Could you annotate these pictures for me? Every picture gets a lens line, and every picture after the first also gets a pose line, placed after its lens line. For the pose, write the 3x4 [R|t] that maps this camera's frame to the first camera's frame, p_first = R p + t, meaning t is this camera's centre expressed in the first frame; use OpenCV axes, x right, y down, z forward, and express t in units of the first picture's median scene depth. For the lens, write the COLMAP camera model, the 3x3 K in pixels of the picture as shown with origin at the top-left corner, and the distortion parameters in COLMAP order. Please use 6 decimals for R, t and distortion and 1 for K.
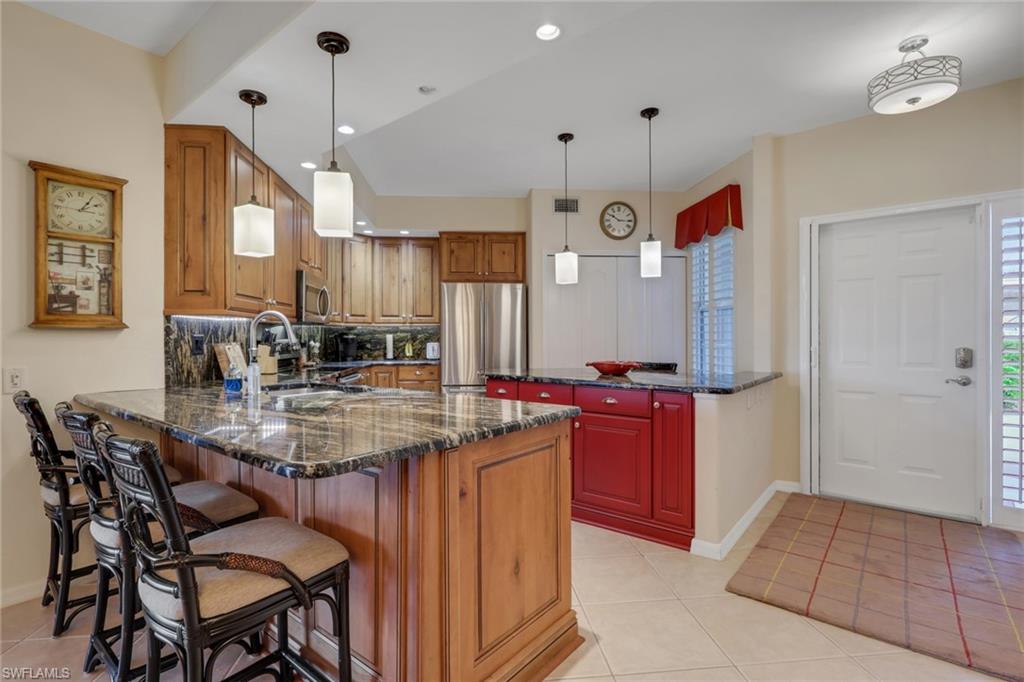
lens RADIAL K [[488.0, 0, 509.2], [0, 488.0, 338.1], [0, 0, 1]] dist [-0.007585, 0.004164]
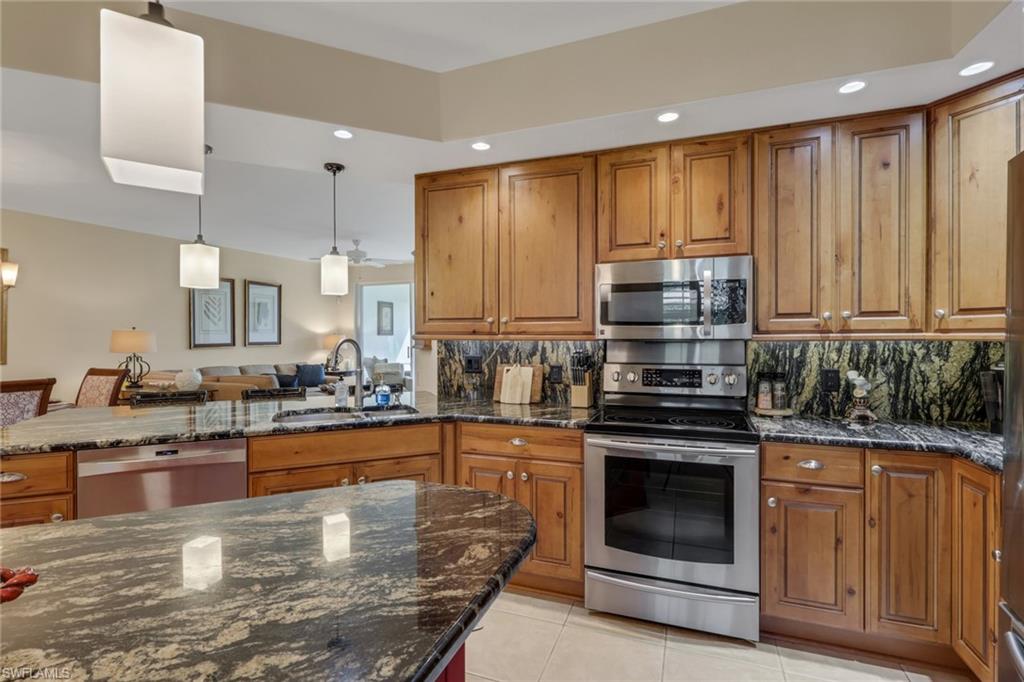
lens RADIAL K [[480.9, 0, 512.4], [0, 480.9, 341.0], [0, 0, 1]] dist [-0.002120, 0.002349]
pose [[-0.444303, 0.013555, -0.895774, 0.233386], [0.001612, 0.999896, 0.014331, -0.041575], [0.895875, 0.004923, -0.444278, 1.199023]]
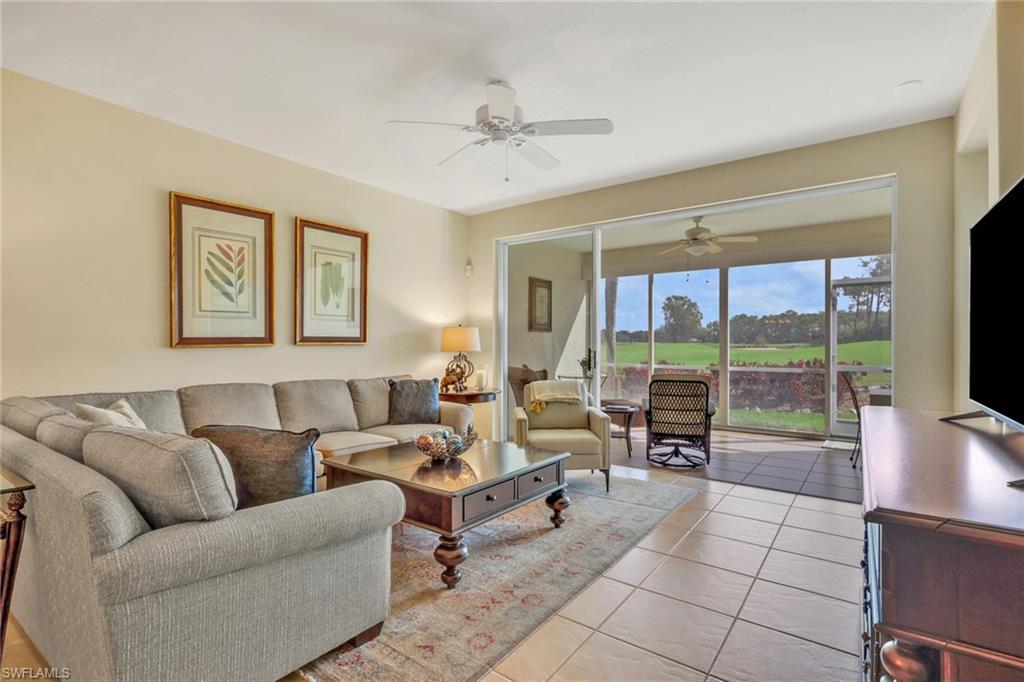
lens RADIAL K [[488.0, 0, 523.4], [0, 488.0, 343.5], [0, 0, 1]] dist [-0.007585, 0.004164]
pose [[-0.655199, 0.003050, -0.755451, -0.584711], [-0.003134, 0.999972, 0.006755, -0.002560], [0.755450, 0.006794, -0.655171, 0.390068]]
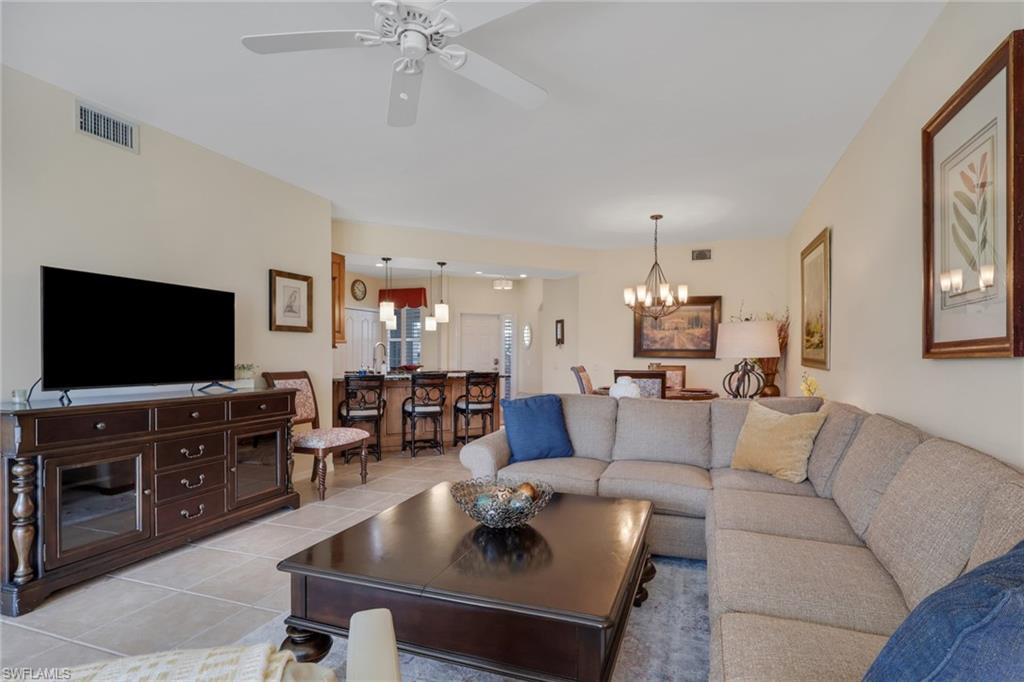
lens RADIAL K [[488.0, 0, 539.3], [0, 488.0, 370.9], [0, 0, 1]] dist [-0.007585, 0.004164]
pose [[0.407545, -0.026184, 0.912810, -1.562673], [0.002192, 0.999614, 0.027695, 0.011182], [-0.913183, -0.009286, 0.407445, -0.471779]]
